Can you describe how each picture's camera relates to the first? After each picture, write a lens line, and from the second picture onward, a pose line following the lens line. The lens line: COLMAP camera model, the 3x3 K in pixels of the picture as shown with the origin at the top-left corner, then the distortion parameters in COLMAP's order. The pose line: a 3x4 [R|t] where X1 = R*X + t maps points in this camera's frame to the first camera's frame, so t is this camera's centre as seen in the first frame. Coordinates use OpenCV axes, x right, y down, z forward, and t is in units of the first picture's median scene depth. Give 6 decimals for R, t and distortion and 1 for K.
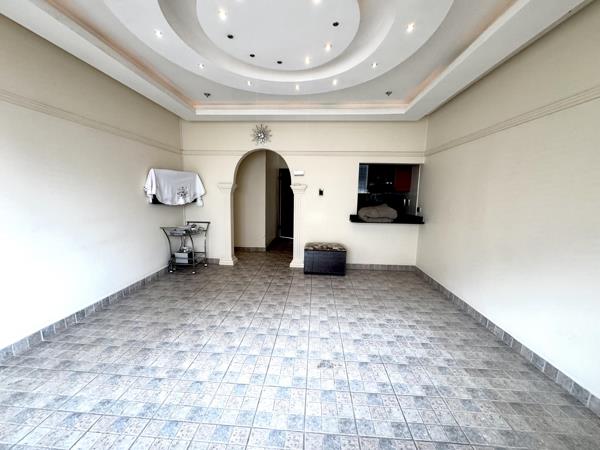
lens RADIAL K [[239.7, 0, 299.2], [0, 239.7, 225.3], [0, 0, 1]] dist [-0.002834, 0.000952]
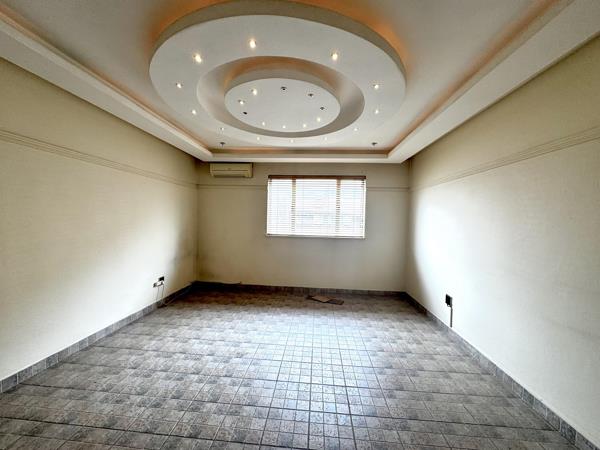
lens RADIAL K [[239.7, 0, 299.4], [0, 239.7, 226.1], [0, 0, 1]] dist [-0.002834, 0.000952]
pose [[-0.998886, -0.046496, 0.008051, -0.106771], [-0.044625, 0.986247, 0.159138, -0.192386], [-0.015339, 0.158602, -0.987223, 1.215721]]
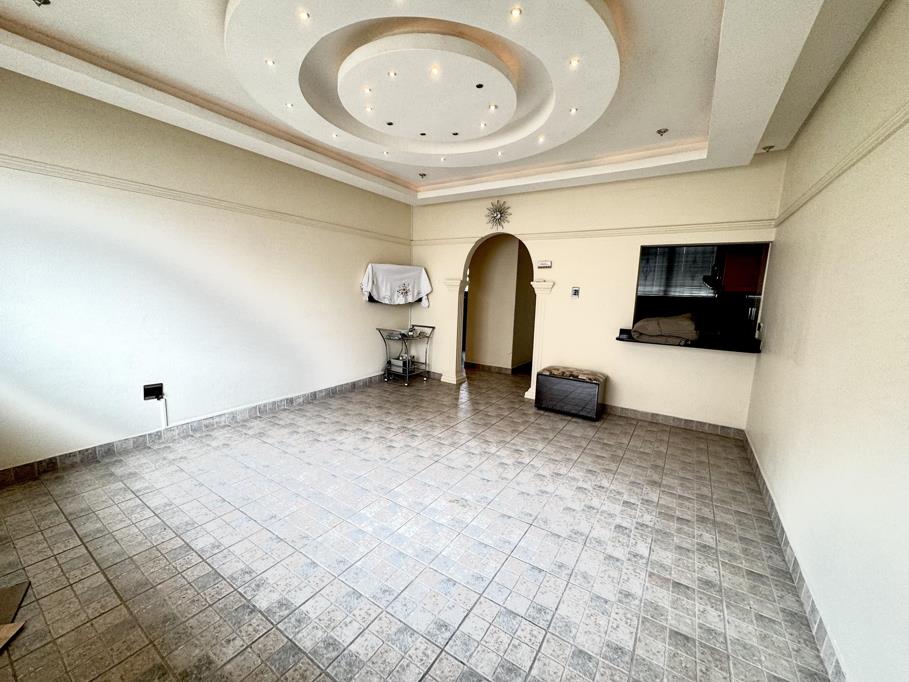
lens RADIAL K [[363.2, 0, 452.1], [0, 363.2, 341.7], [0, 0, 1]] dist [-0.002834, 0.000952]
pose [[0.869706, 0.080158, -0.487018, 0.357480], [-0.081504, 0.996502, 0.018466, 0.010572], [0.486795, 0.023634, 0.873197, -0.056061]]
